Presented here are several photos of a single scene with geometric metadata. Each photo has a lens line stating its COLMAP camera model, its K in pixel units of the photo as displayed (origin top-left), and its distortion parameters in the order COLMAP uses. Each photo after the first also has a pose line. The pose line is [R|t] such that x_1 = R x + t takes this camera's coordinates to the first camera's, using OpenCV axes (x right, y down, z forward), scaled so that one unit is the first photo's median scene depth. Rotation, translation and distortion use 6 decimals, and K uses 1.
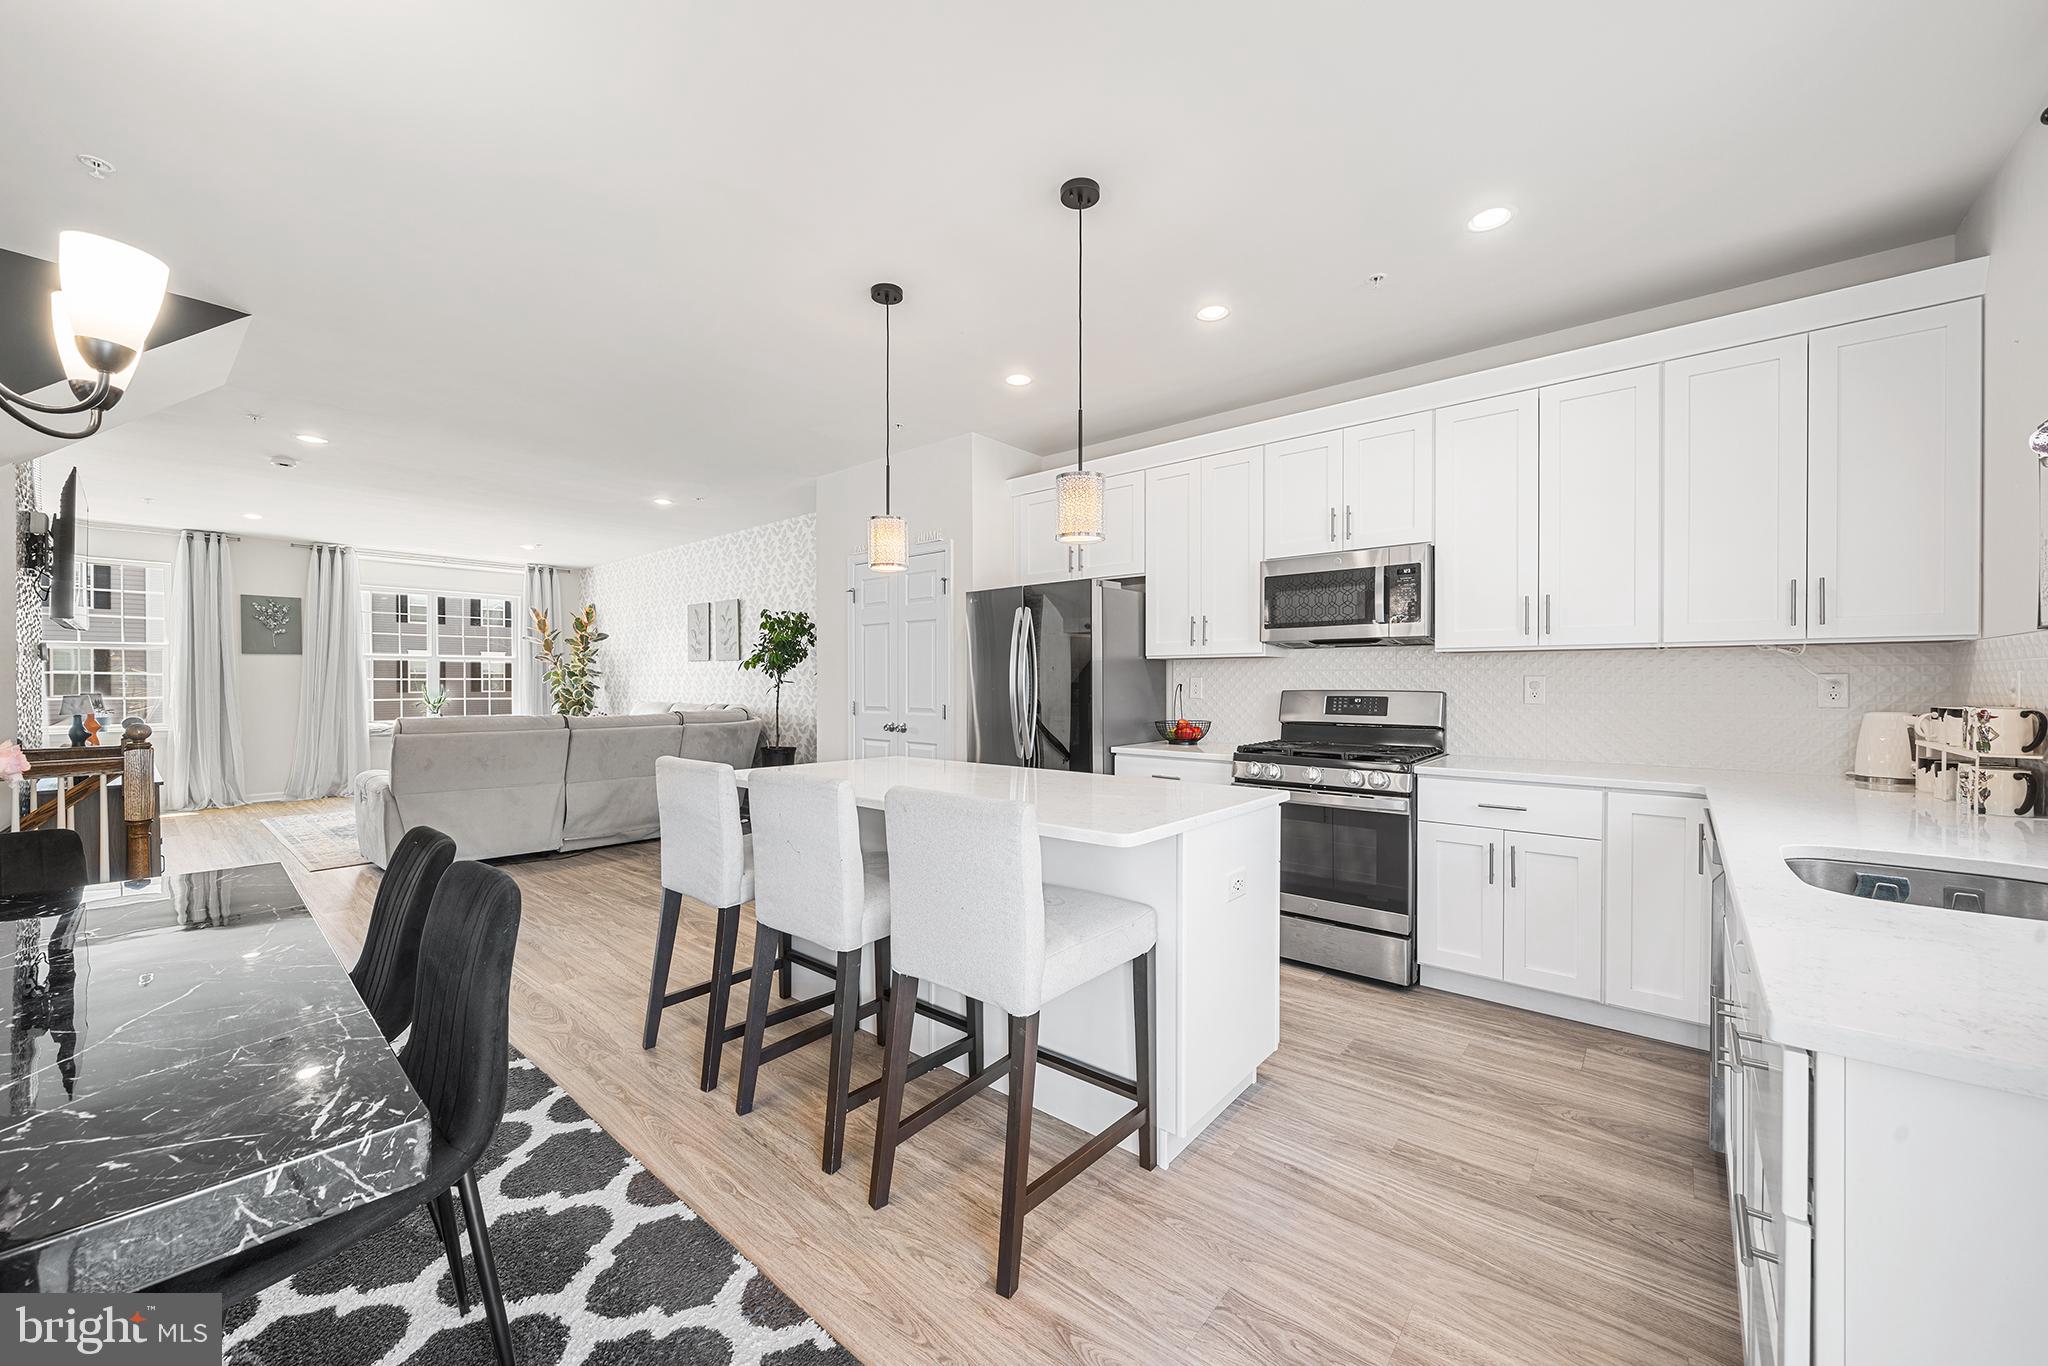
lens RADIAL K [[759.8, 0, 1008.5], [0, 759.8, 684.3], [0, 0, 1]] dist [-0.002971, 0.000310]
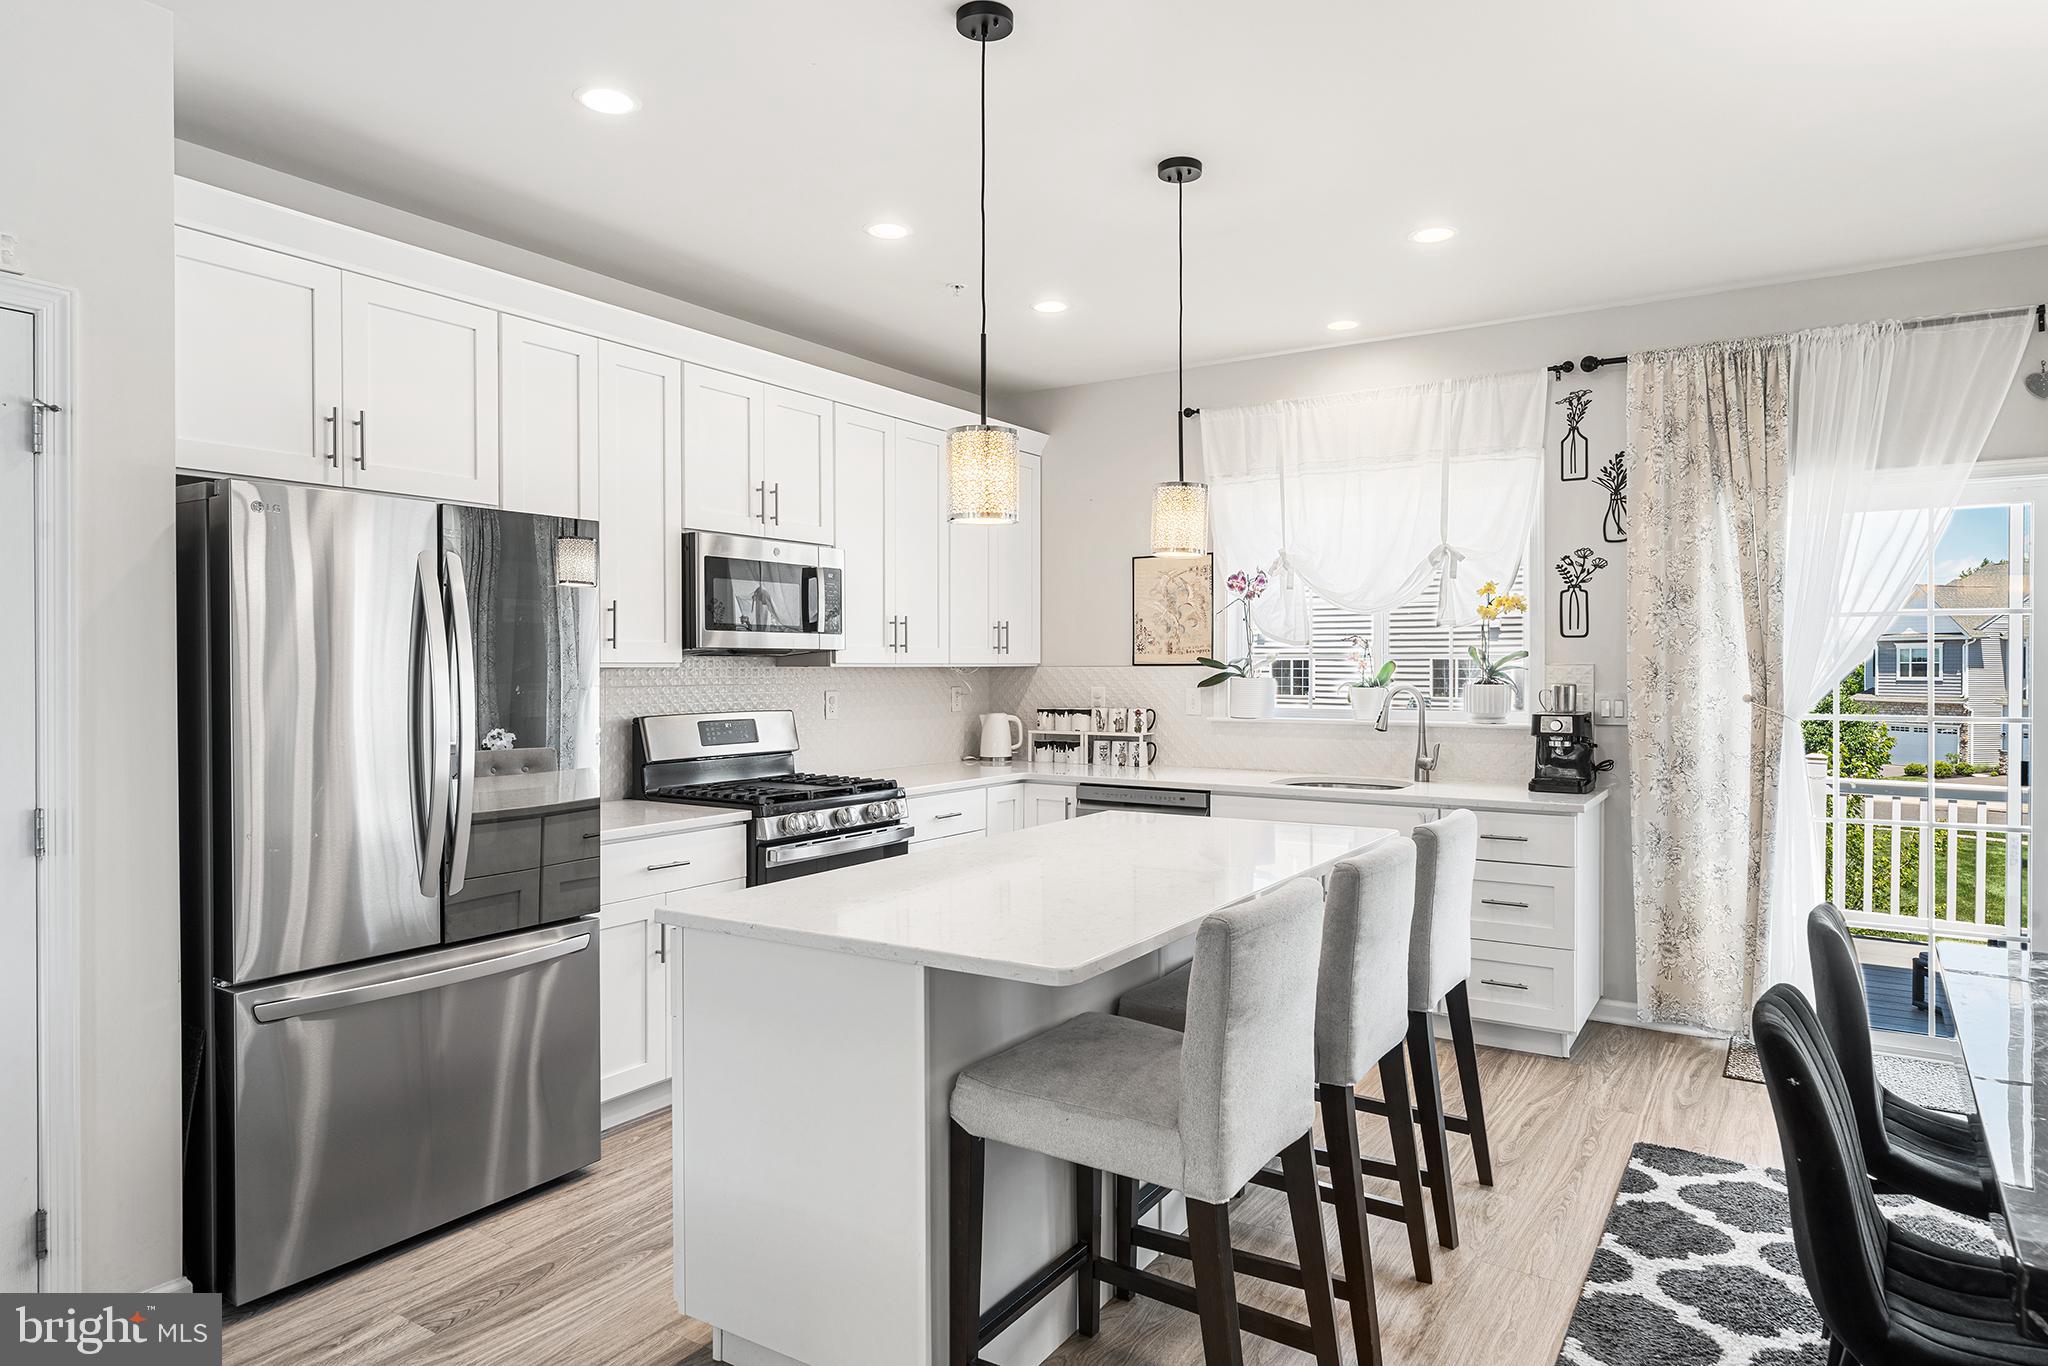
lens RADIAL K [[1215.4, 0, 1024.4], [0, 1215.4, 672.9], [0, 0, 1]] dist [0.000127, 0.005719]
pose [[-0.139679, -0.004696, 0.990186, -0.389524], [0.005670, 0.999969, 0.005542, -0.017818], [-0.990181, 0.006388, -0.139648, 0.401792]]
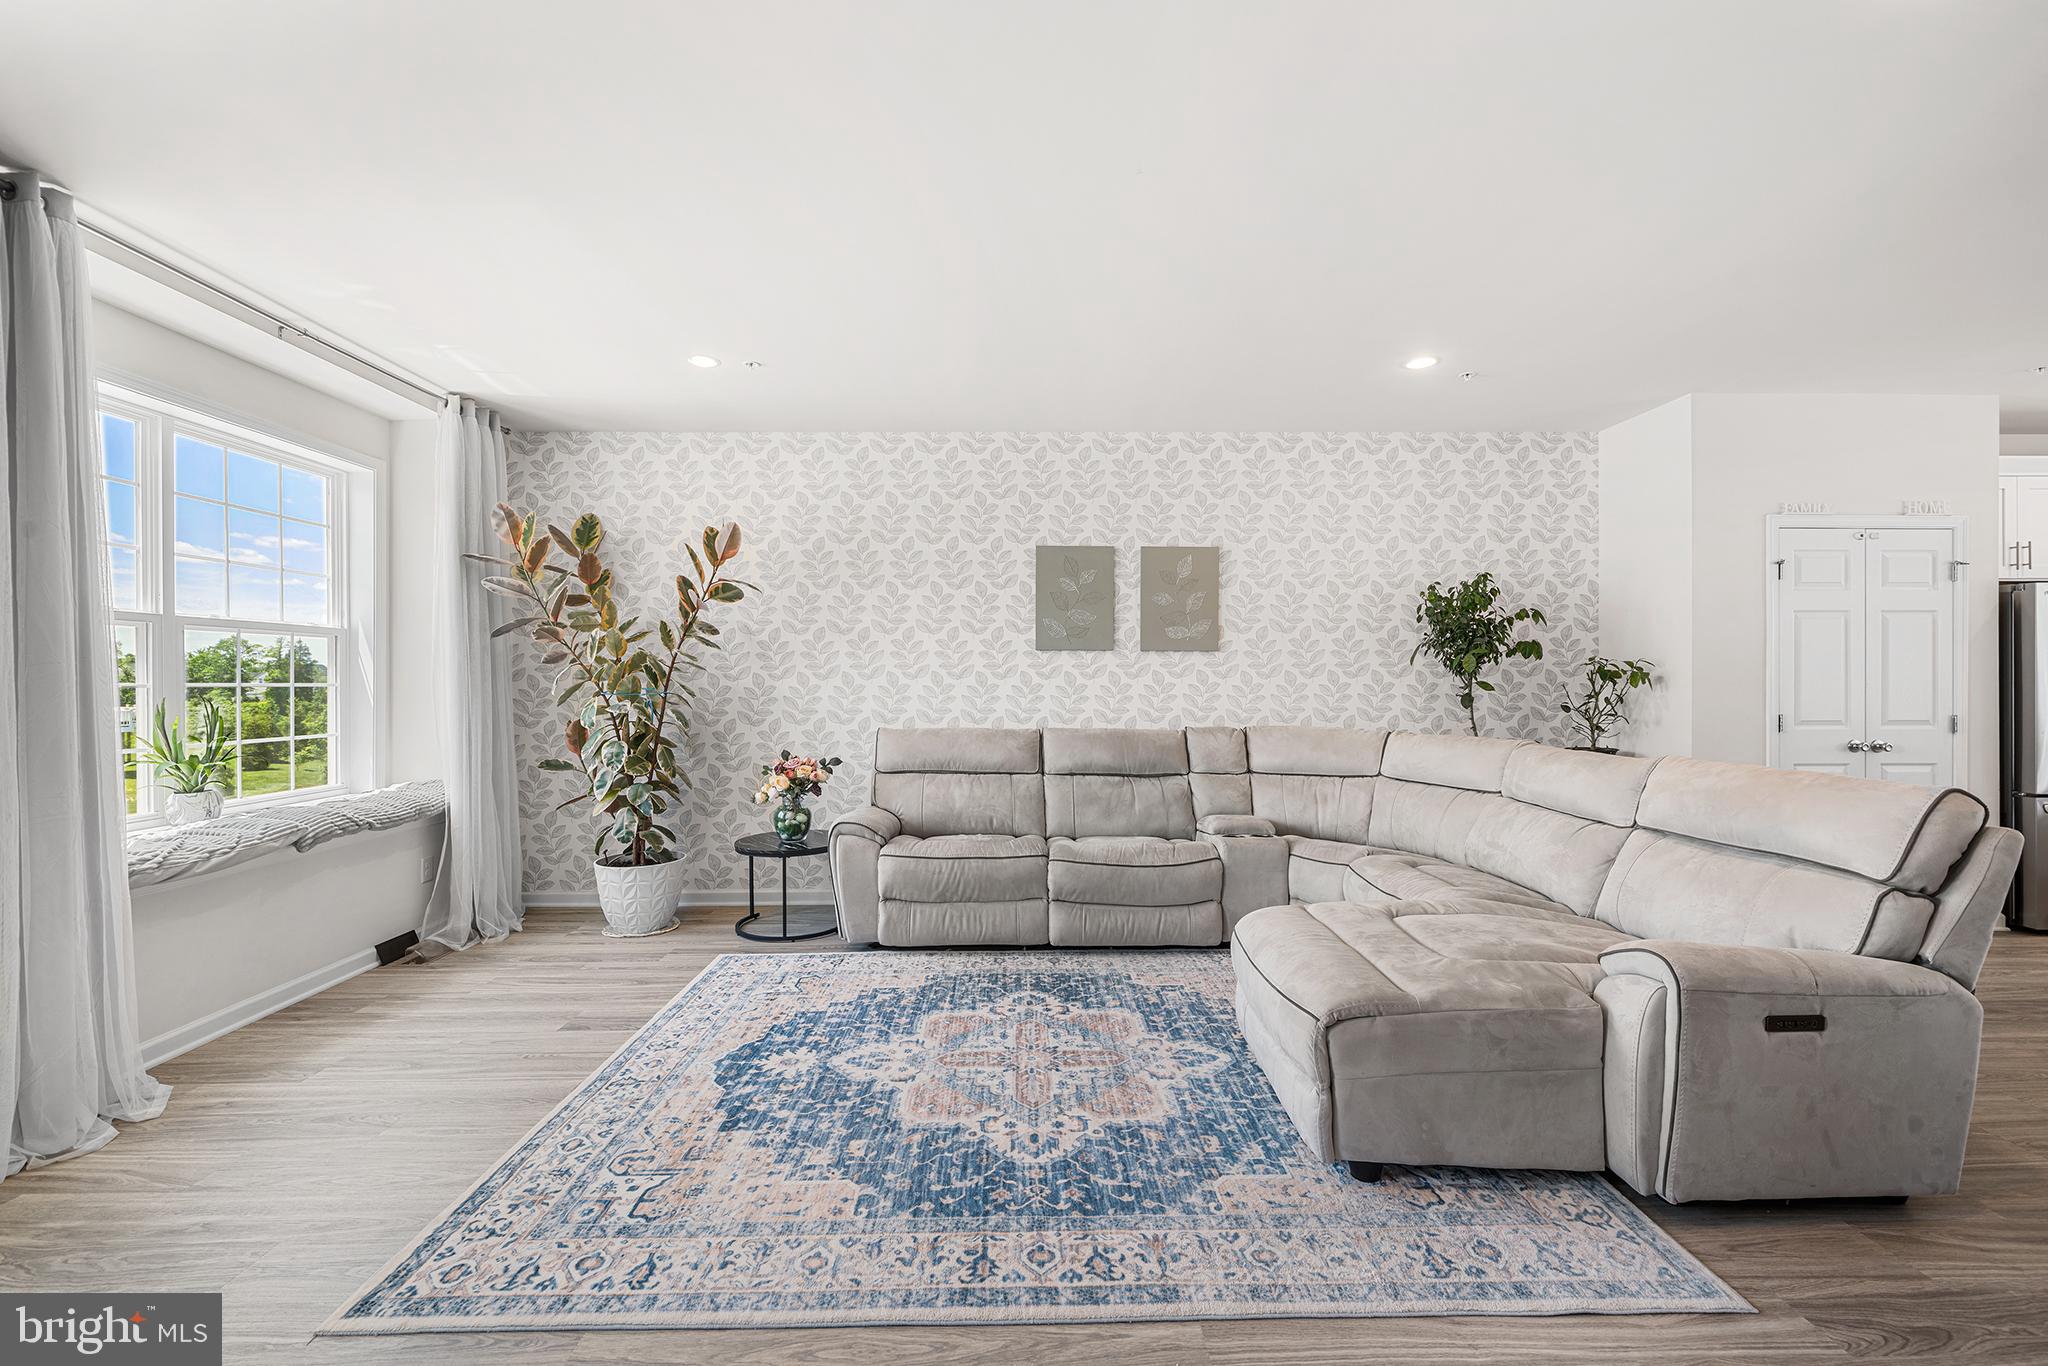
lens RADIAL K [[818.0, 0, 1030.2], [0, 818.0, 697.2], [0, 0, 1]] dist [0.002055, 0.000187]
pose [[0.749100, -0.016029, 0.662263, -0.868374], [0.004794, 0.999812, 0.018777, -0.008646], [-0.662439, -0.010891, 0.749037, 0.601971]]
